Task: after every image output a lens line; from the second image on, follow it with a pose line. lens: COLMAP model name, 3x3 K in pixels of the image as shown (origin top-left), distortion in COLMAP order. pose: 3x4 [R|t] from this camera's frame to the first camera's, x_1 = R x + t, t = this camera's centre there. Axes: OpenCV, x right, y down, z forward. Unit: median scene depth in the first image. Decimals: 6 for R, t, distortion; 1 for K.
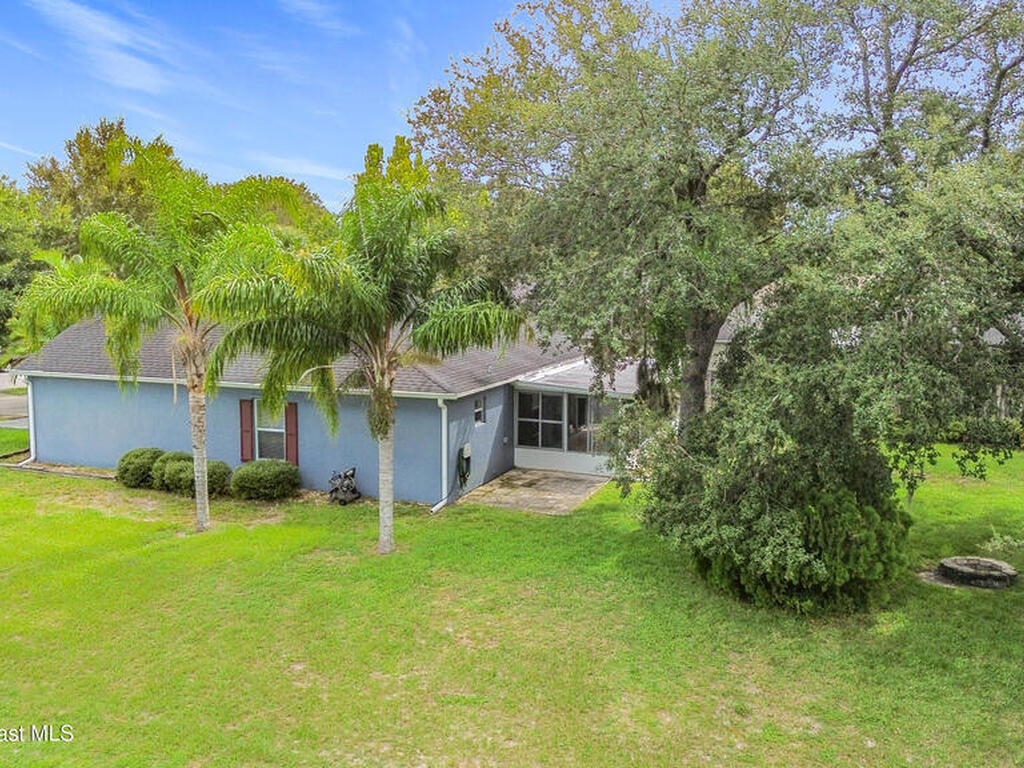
lens RADIAL K [[970.1, 0, 517.7], [0, 970.1, 386.0], [0, 0, 1]] dist [0.098306, -0.205258]
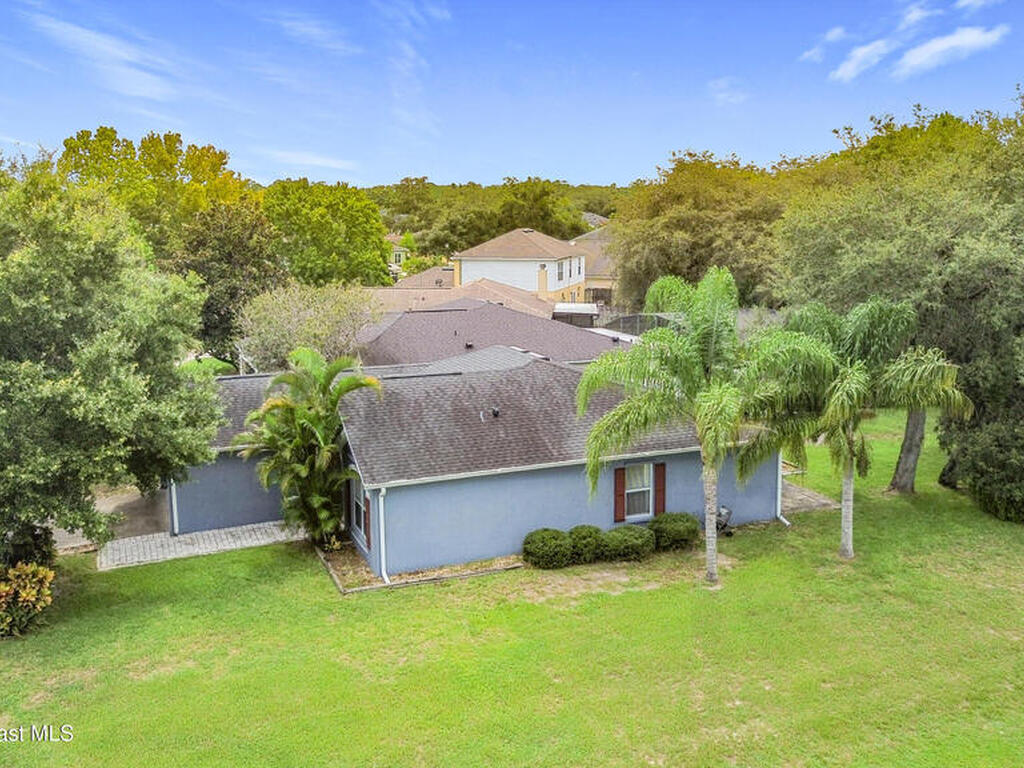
lens RADIAL K [[983.9, 0, 543.8], [0, 983.9, 384.1], [0, 0, 1]] dist [0.091043, -0.280174]
pose [[0.731245, -0.133488, 0.668926, -1.176662], [0.100349, 0.991047, 0.088071, -0.206946], [-0.674694, 0.002725, 0.738093, 0.223187]]
